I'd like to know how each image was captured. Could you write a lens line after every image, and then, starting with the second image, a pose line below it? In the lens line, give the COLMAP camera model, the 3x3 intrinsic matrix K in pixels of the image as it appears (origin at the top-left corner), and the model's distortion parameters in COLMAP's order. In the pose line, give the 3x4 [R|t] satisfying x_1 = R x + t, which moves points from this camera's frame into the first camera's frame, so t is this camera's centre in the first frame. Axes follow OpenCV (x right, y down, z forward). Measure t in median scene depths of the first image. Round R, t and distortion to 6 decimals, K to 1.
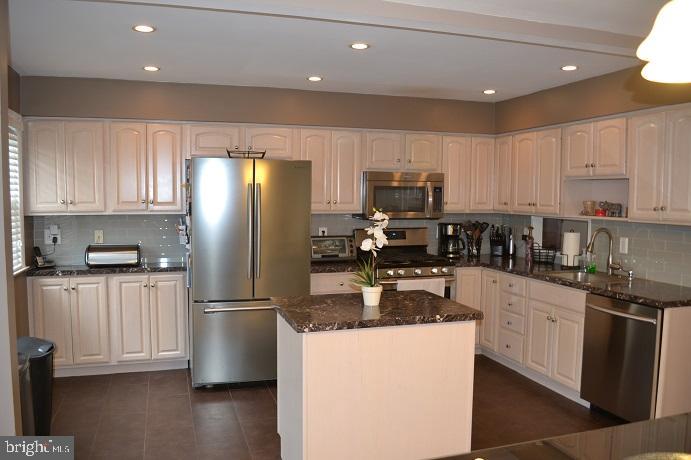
lens RADIAL K [[555.3, 0, 341.8], [0, 555.3, 231.5], [0, 0, 1]] dist [-0.091820, 0.019087]
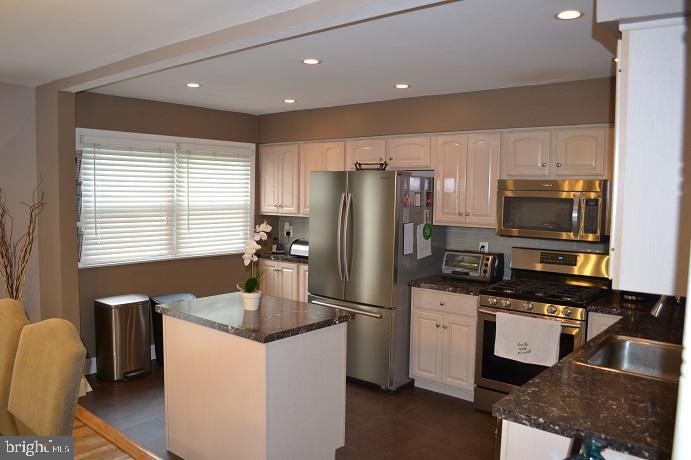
lens RADIAL K [[555.3, 0, 349.2], [0, 555.3, 235.7], [0, 0, 1]] dist [-0.091820, 0.019087]
pose [[0.514964, 0.064859, -0.854755, 0.705748], [-0.081589, 0.996315, 0.026446, -0.027837], [0.853320, 0.056120, 0.518358, 0.403536]]
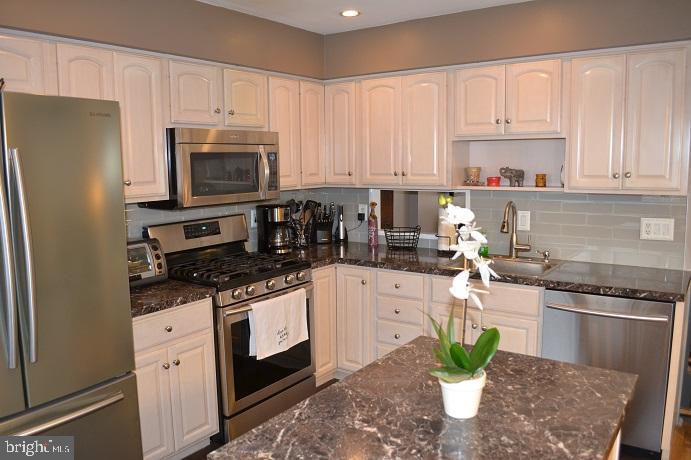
lens RADIAL K [[555.3, 0, 347.0], [0, 555.3, 231.6], [0, 0, 1]] dist [-0.091820, 0.019087]
pose [[0.802314, -0.092870, 0.589633, -0.176974], [0.059657, 0.995352, 0.075598, -0.034781], [-0.593913, -0.025478, 0.804126, 0.460151]]
